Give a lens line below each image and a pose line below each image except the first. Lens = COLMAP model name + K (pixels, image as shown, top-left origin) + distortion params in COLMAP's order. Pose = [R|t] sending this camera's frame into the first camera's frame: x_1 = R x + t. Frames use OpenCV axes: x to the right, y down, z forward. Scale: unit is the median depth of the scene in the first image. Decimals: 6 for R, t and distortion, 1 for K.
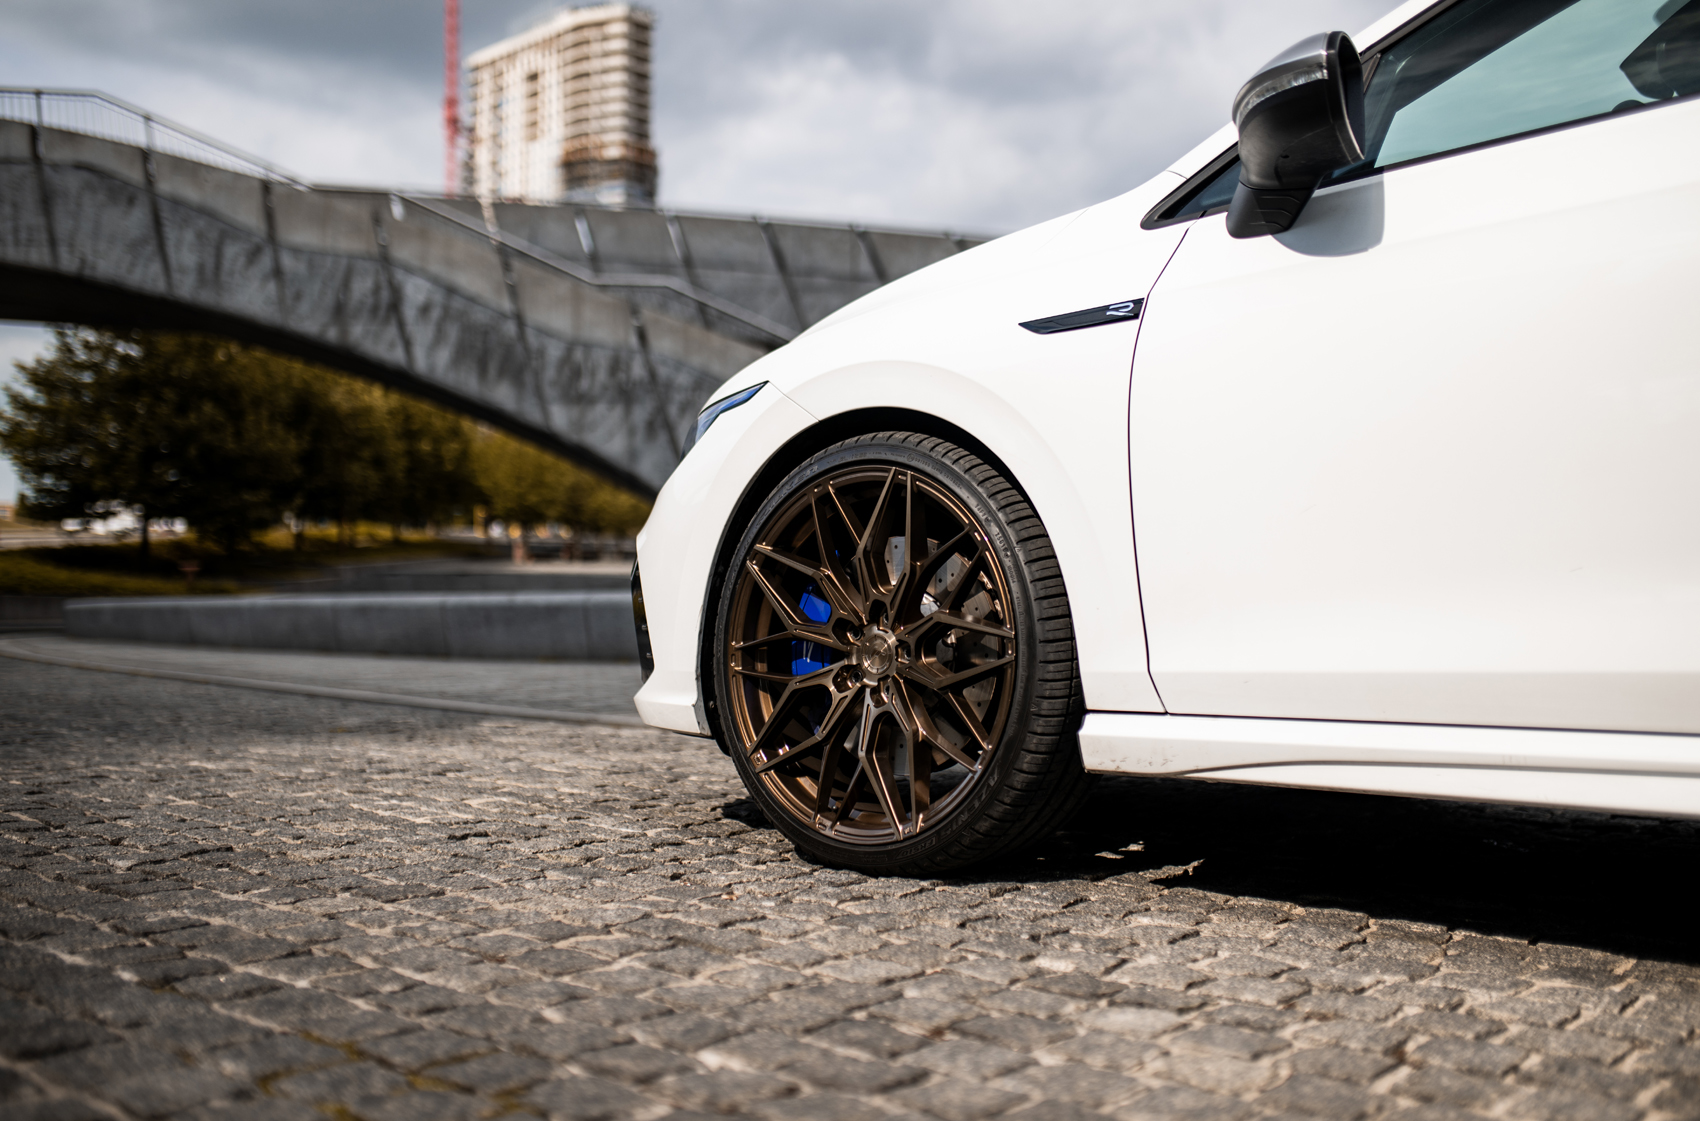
lens RADIAL K [[1708.7, 0, 850.0], [0, 1708.7, 560.5], [0, 0, 1]] dist [-0.034943, 0.097287]
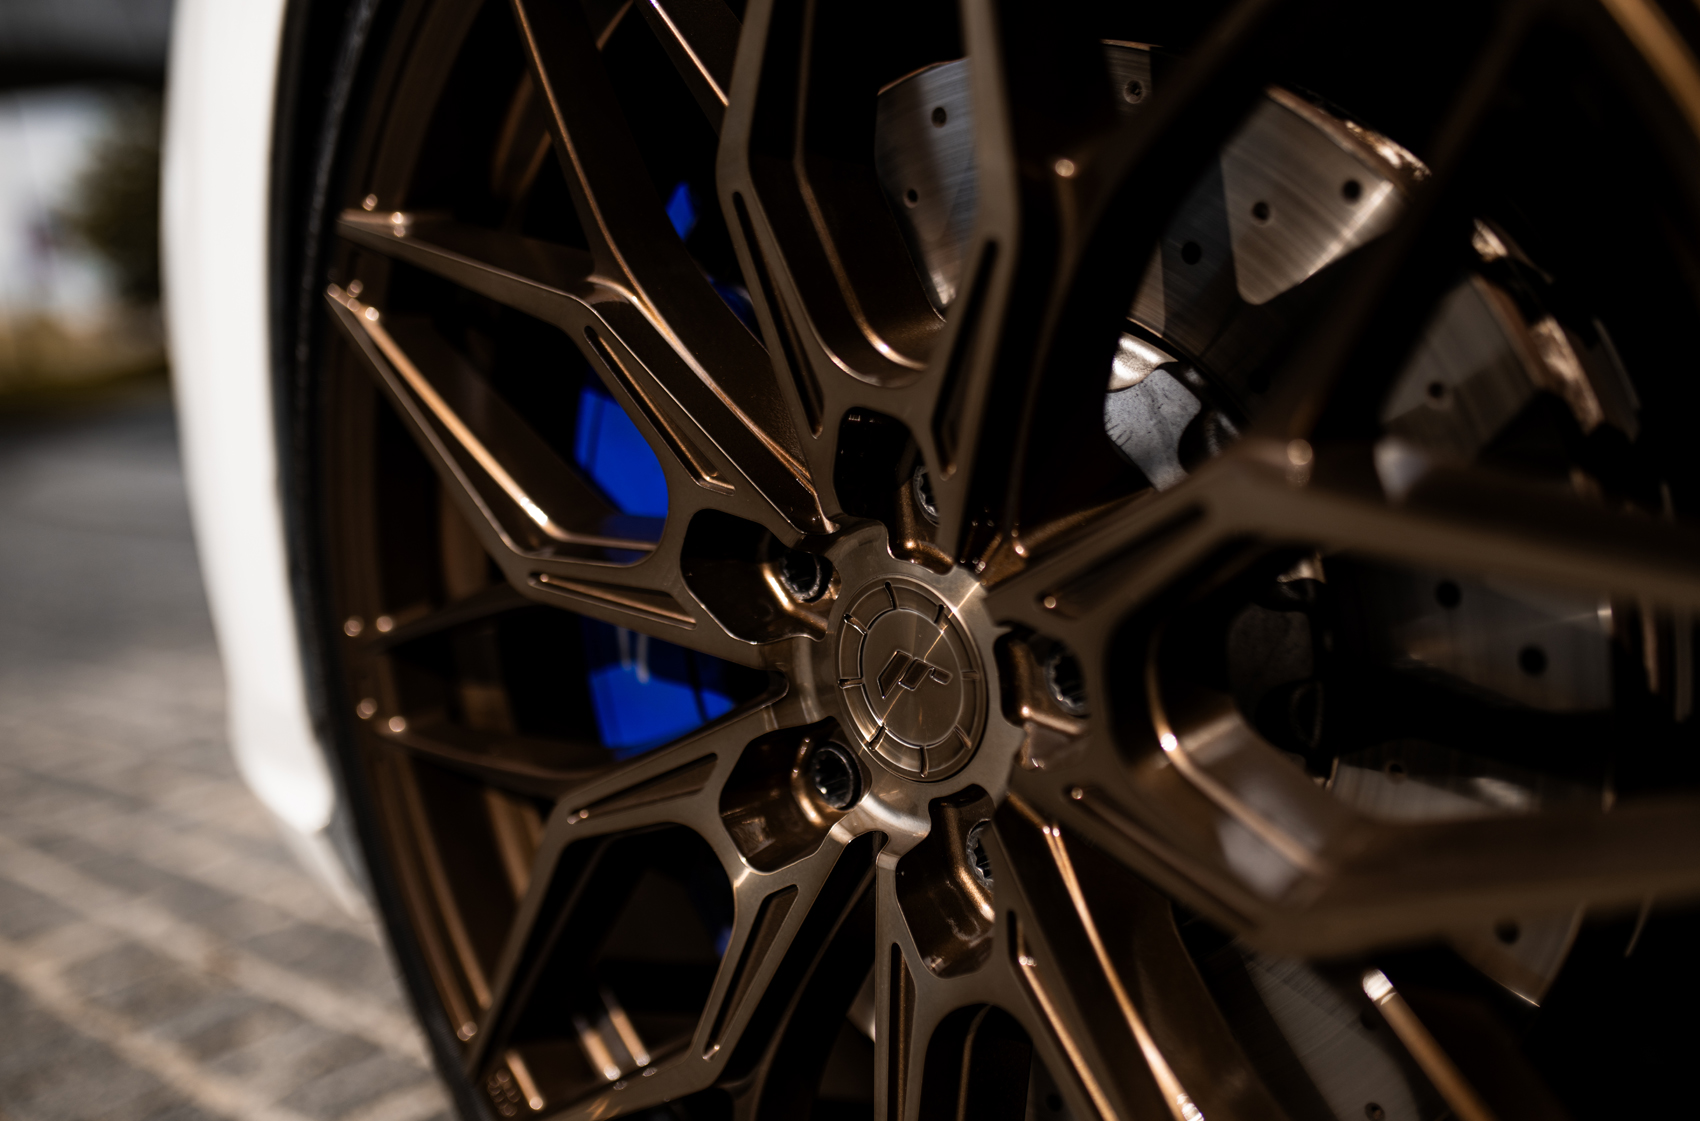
lens RADIAL K [[1708.7, 0, 850.0], [0, 1708.7, 560.5], [0, 0, 1]] dist [-0.034943, 0.097287]
pose [[0.986757, -0.124195, -0.104333, 0.031259], [0.140429, 0.976021, 0.166324, 0.008094], [0.081175, -0.178772, 0.980536, 0.808855]]
